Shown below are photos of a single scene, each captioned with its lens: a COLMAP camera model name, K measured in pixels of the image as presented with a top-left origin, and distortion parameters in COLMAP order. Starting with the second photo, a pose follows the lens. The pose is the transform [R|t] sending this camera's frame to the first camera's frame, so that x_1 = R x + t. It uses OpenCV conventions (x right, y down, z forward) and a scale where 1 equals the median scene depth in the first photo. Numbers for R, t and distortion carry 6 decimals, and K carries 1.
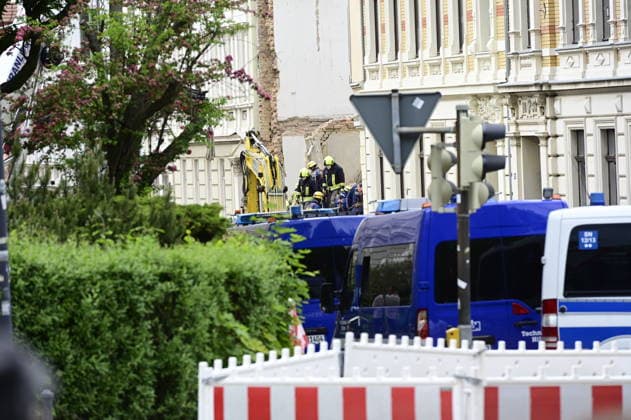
lens RADIAL K [[3609.6, 0, 315.0], [0, 3609.6, 211.0], [0, 0, 1]] dist [0.153766, 0.000000]
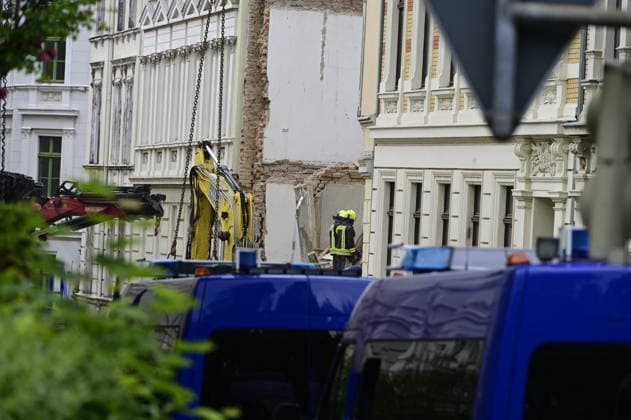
lens RADIAL K [[3609.6, 0, 305.7], [0, 3609.6, 291.2], [0, 0, 1]] dist [0.153766, 0.000000]
pose [[0.996164, 0.087509, -0.000366, 0.005138], [-0.087508, 0.996163, 0.000854, 0.004402], [0.000440, -0.000818, 1.000000, 0.563055]]
